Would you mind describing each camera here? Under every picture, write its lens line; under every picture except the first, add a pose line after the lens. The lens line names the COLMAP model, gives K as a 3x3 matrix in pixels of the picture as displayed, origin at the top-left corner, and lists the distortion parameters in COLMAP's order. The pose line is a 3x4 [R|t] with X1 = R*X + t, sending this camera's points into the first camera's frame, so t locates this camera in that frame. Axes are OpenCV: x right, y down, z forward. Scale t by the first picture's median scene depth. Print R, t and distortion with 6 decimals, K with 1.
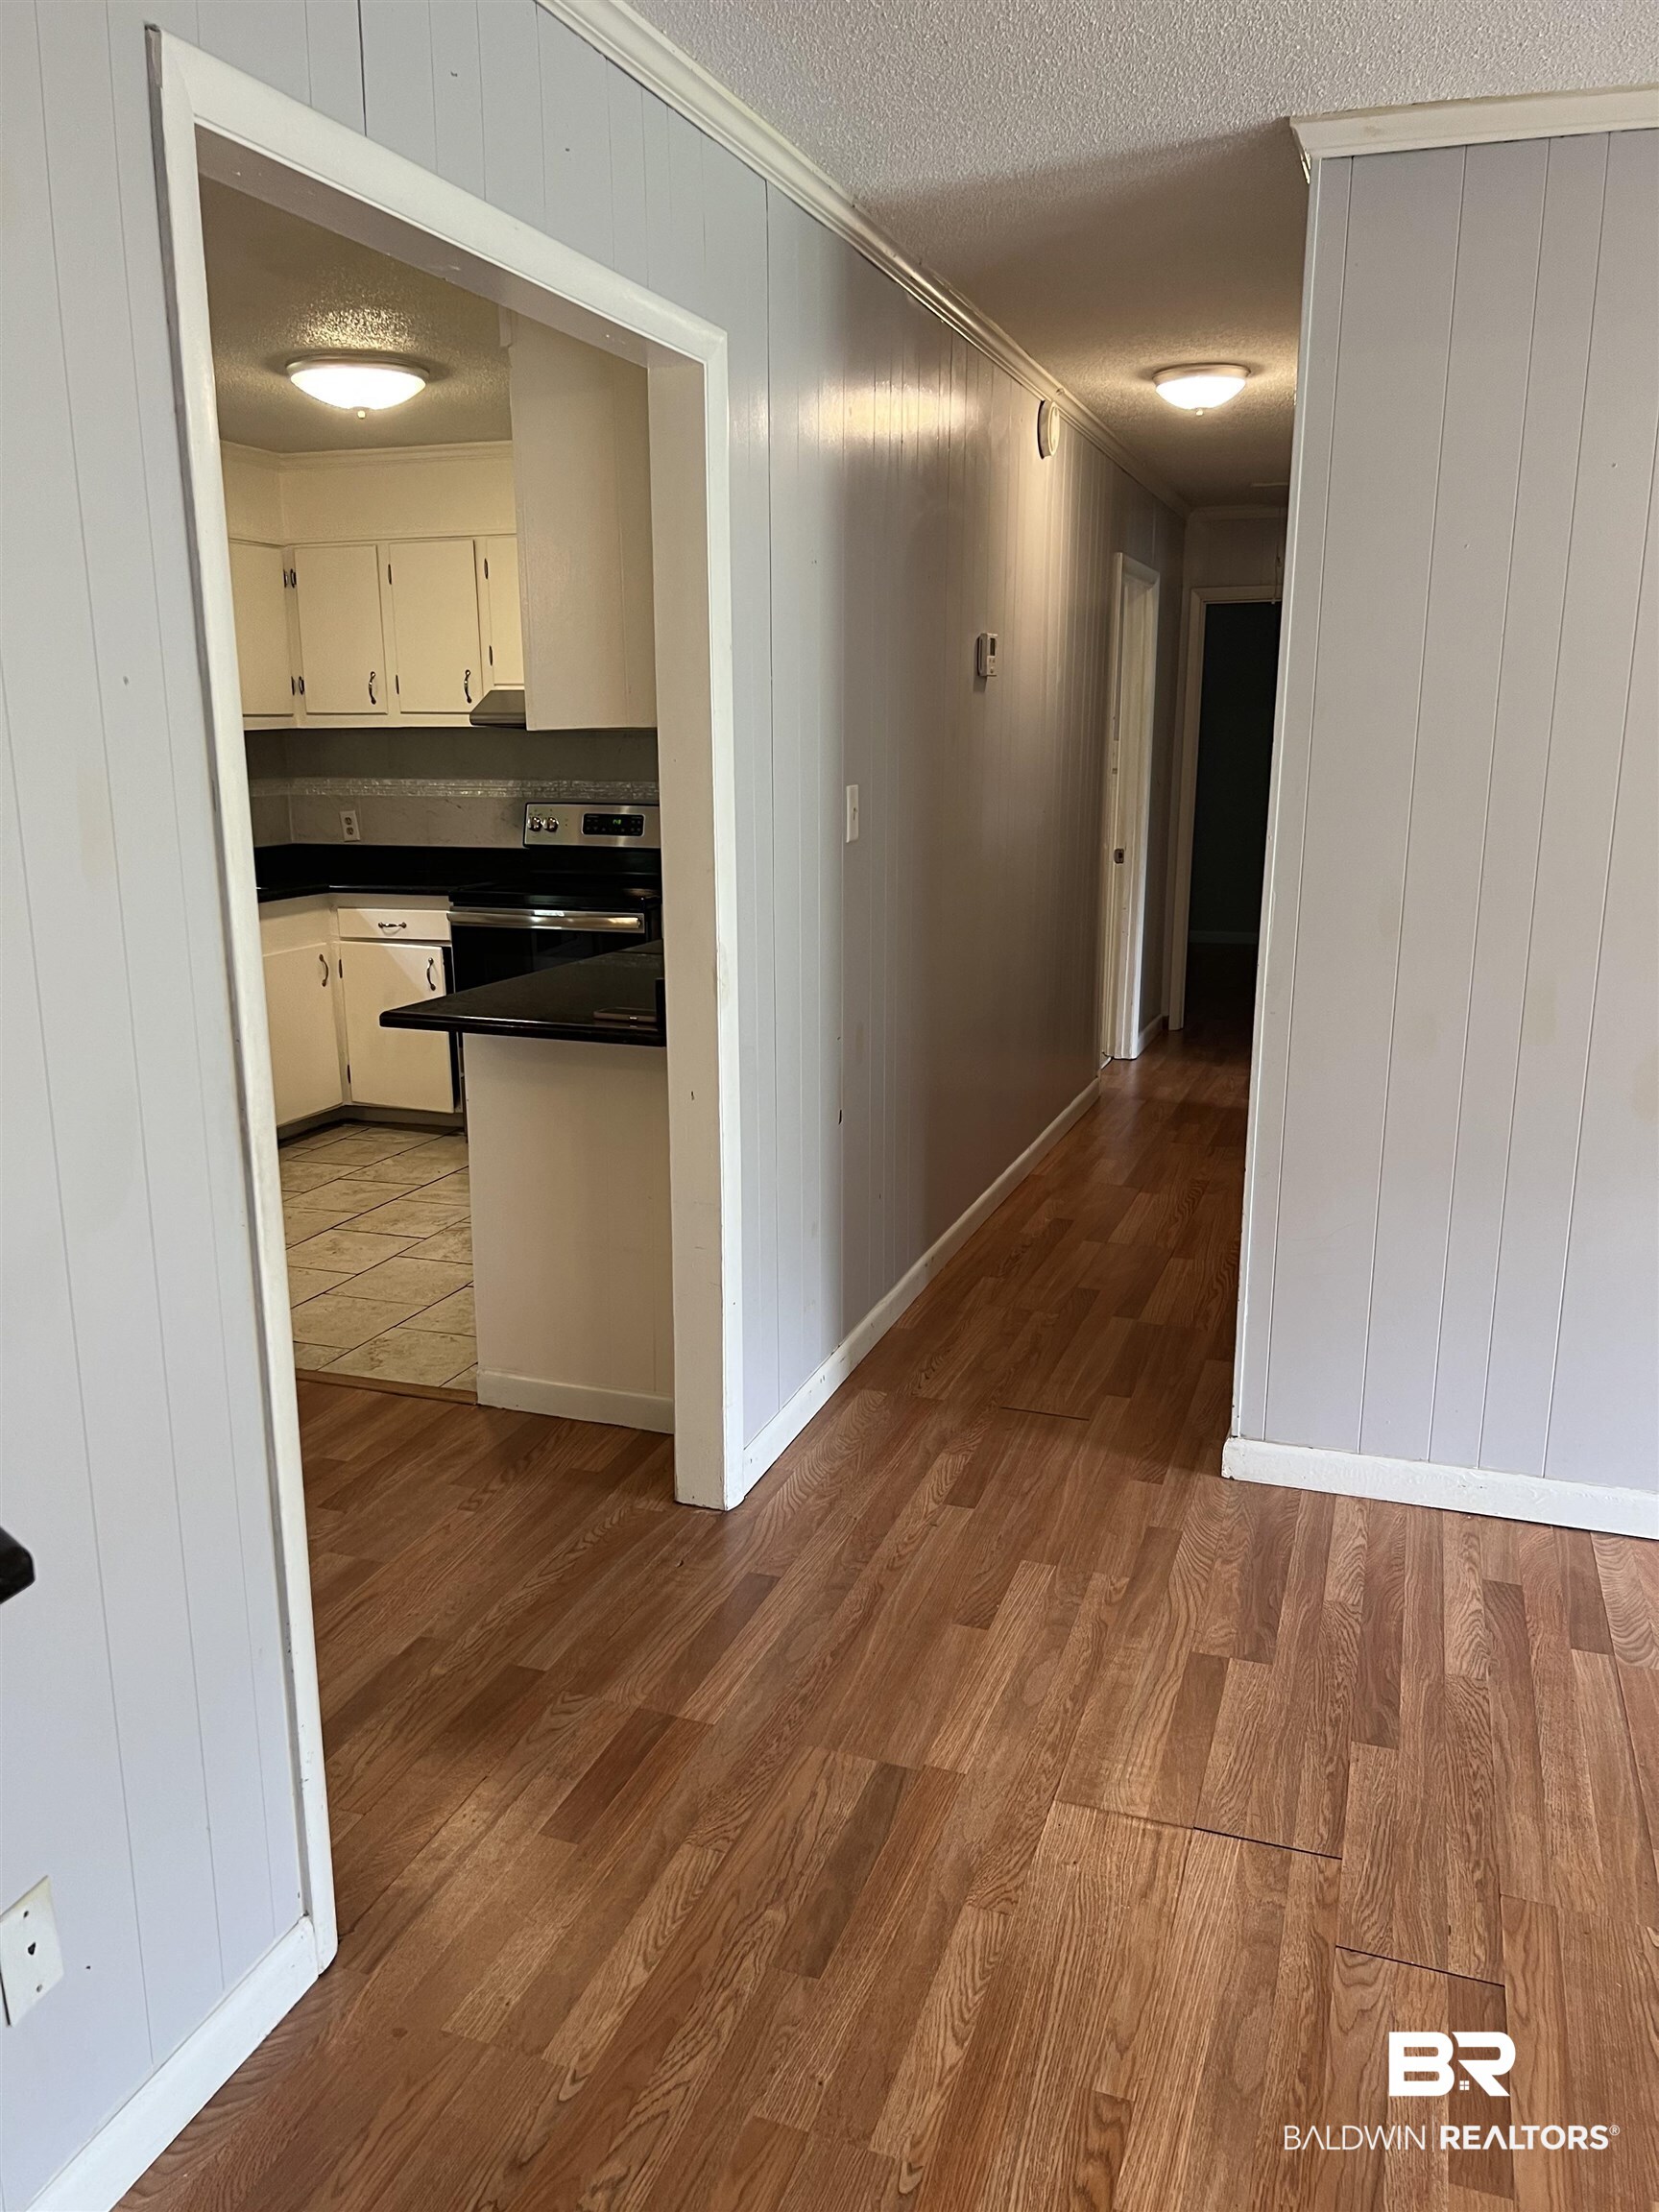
lens RADIAL K [[1685.6, 0, 829.5], [0, 1685.6, 1106.0], [0, 0, 1]] dist [0.034844, -0.001500]
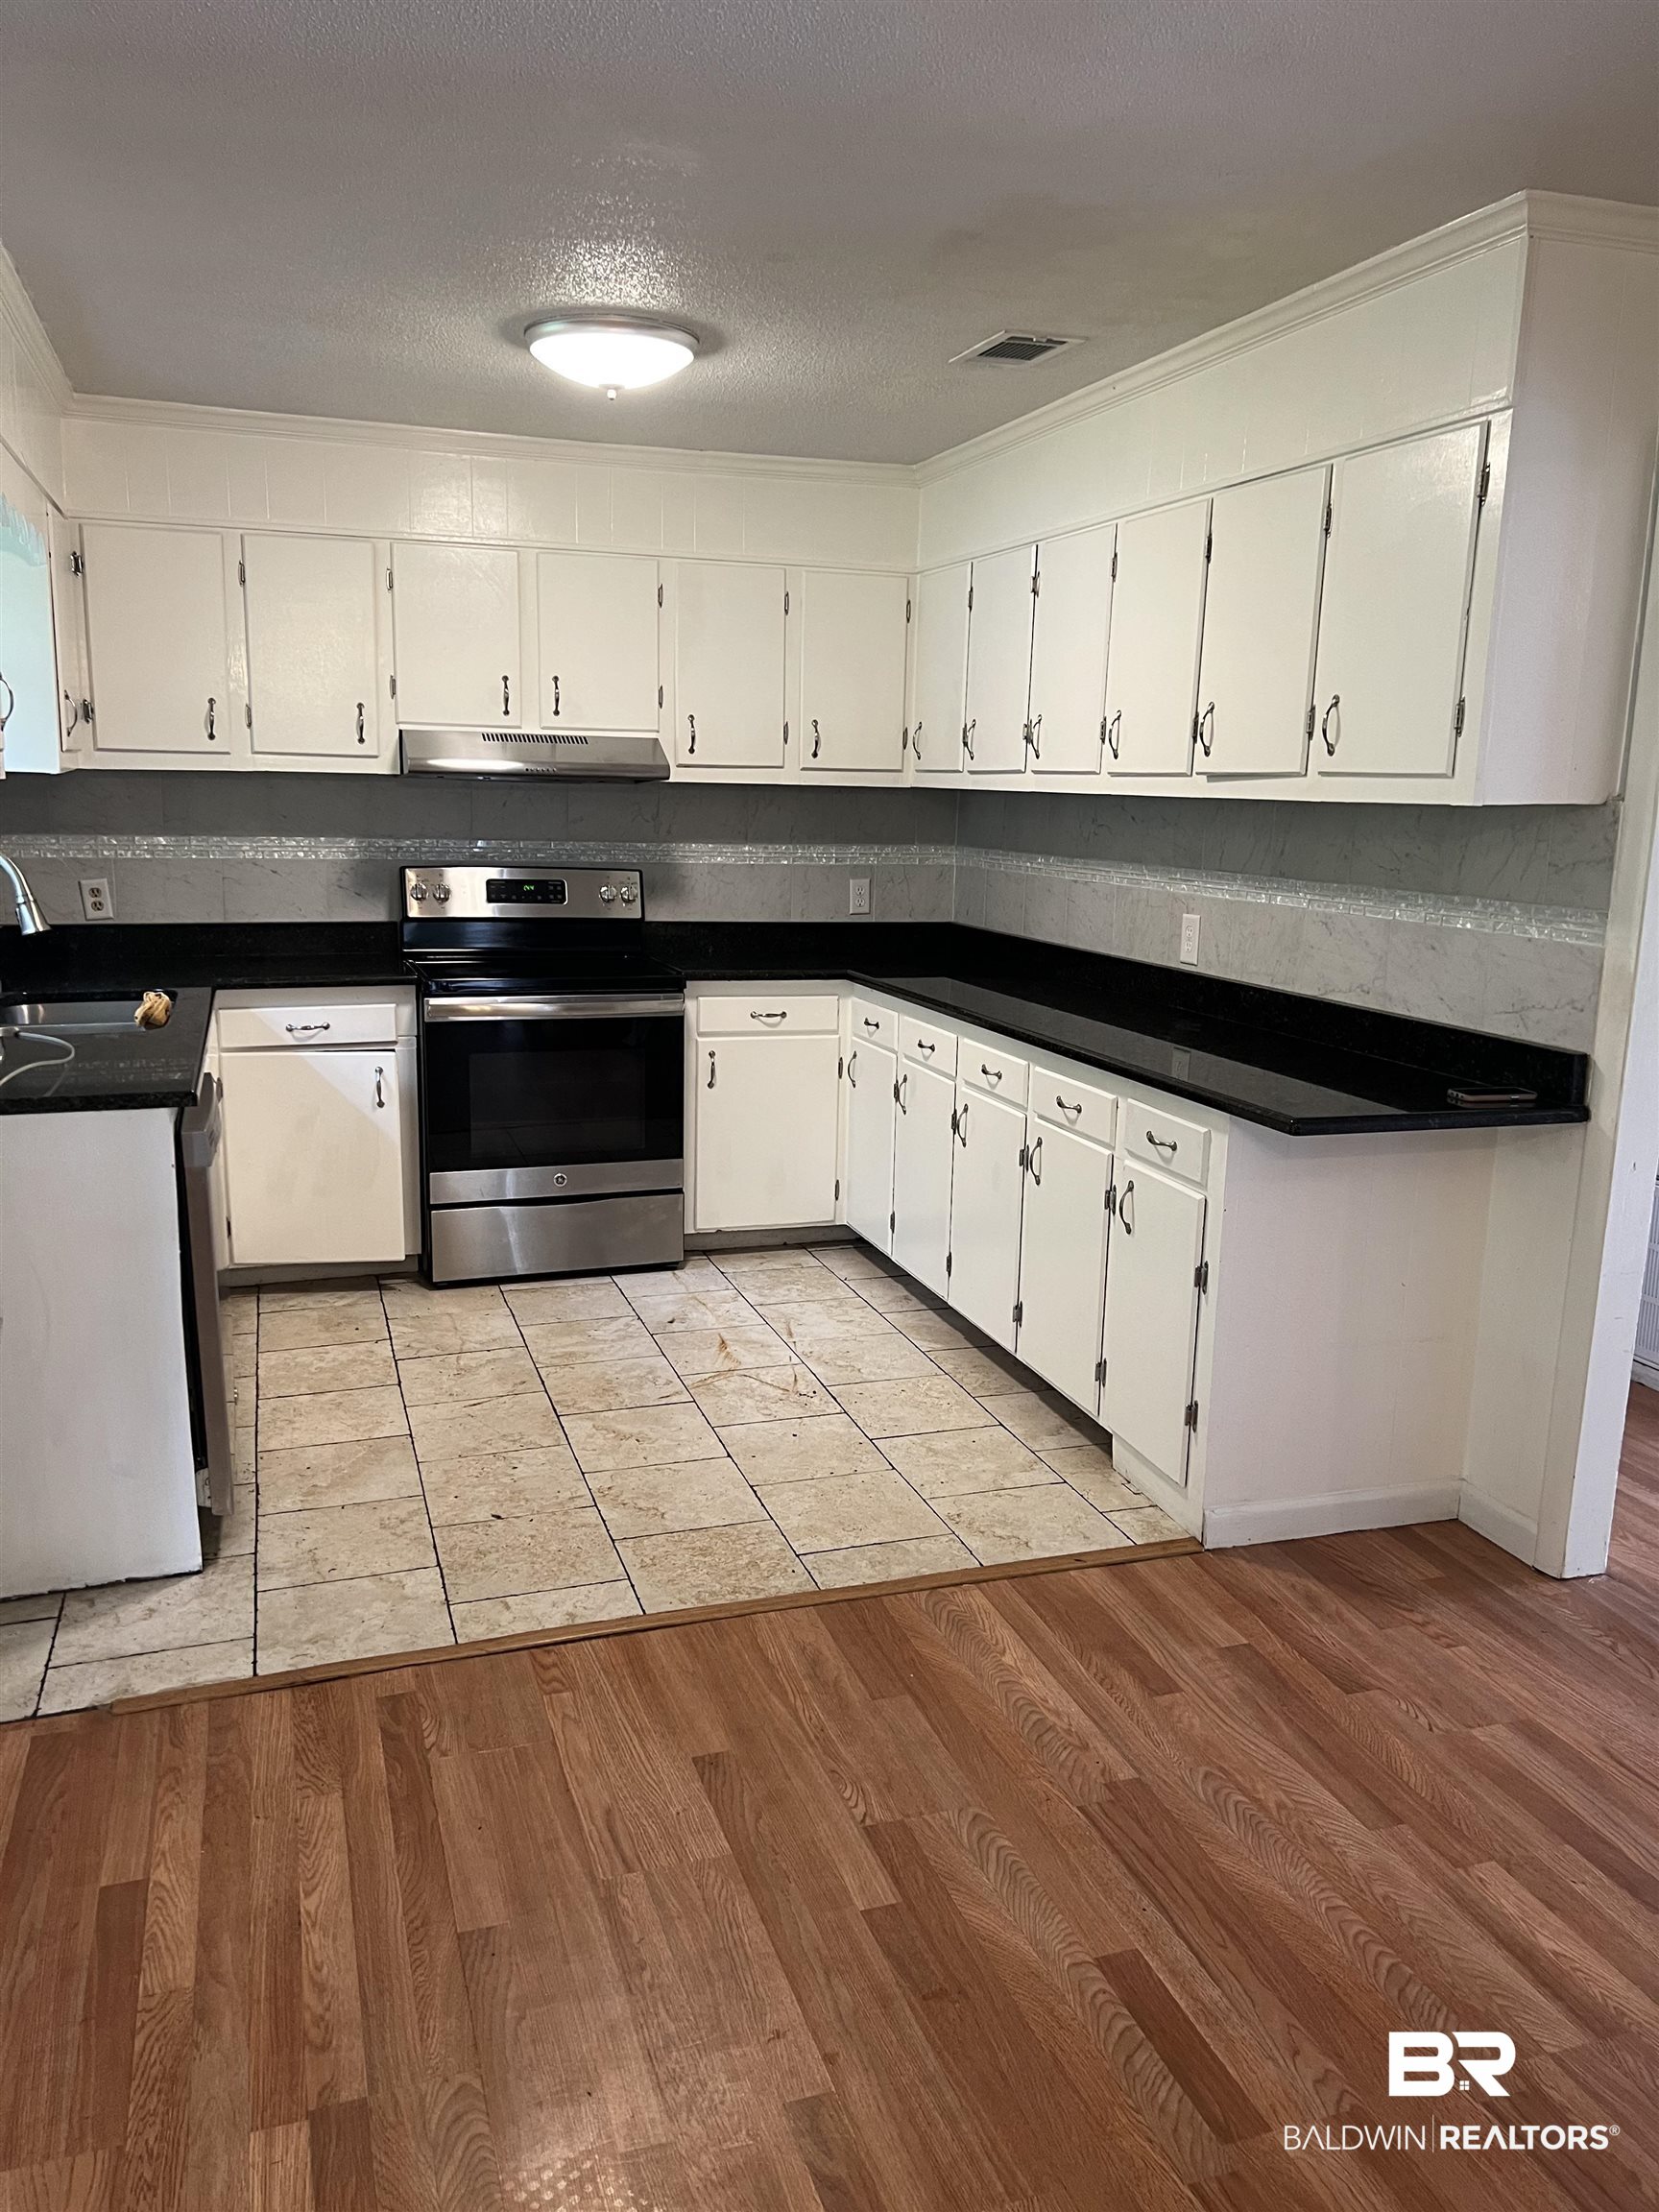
lens RADIAL K [[1685.6, 0, 829.5], [0, 1685.6, 1106.0], [0, 0, 1]] dist [0.034844, -0.001500]
pose [[0.790271, -0.097564, 0.604940, -0.540471], [0.111714, 0.993637, 0.014314, -0.055512], [-0.602488, 0.056268, 0.796142, 0.242623]]
